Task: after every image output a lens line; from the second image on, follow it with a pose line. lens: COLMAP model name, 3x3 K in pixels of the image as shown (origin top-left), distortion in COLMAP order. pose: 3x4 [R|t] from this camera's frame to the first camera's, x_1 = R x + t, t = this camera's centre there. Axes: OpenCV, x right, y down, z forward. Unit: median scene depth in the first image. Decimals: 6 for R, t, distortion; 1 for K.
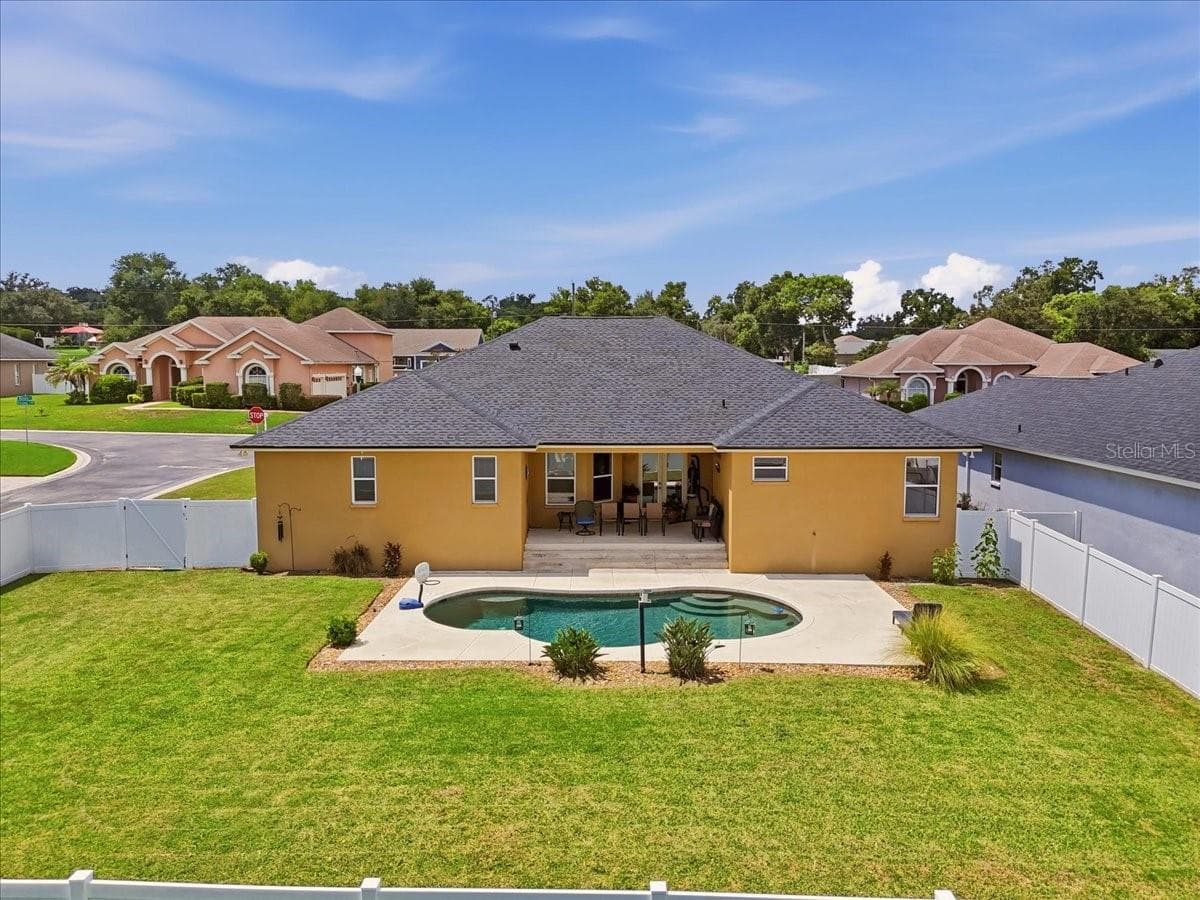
lens RADIAL K [[884.5, 0, 605.3], [0, 884.5, 445.4], [0, 0, 1]] dist [0.083707, -0.083597]
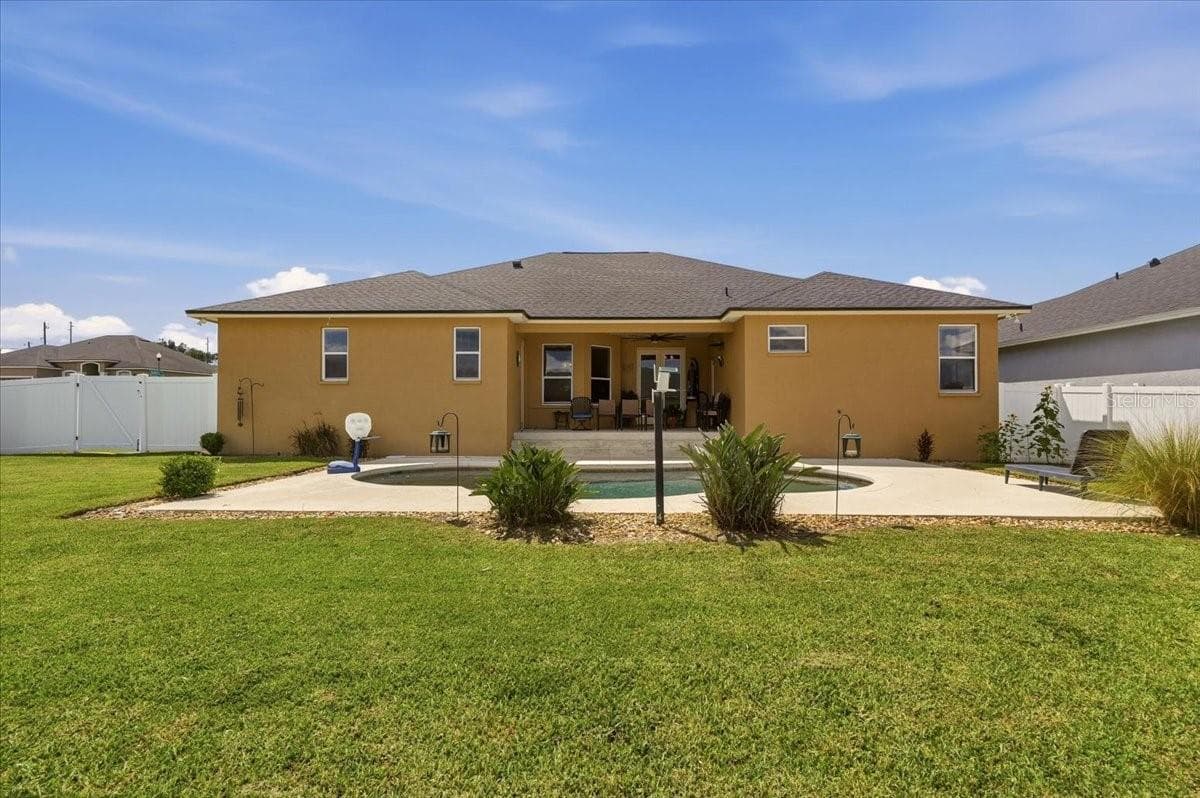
lens RADIAL K [[551.3, 0, 601.7], [0, 551.3, 402.1], [0, 0, 1]] dist [-0.000109, 0.000318]
pose [[0.999888, -0.000544, -0.014929, 0.008274], [-0.001118, 0.993805, -0.111137, 0.150281], [0.014897, 0.111141, 0.993693, 0.454839]]
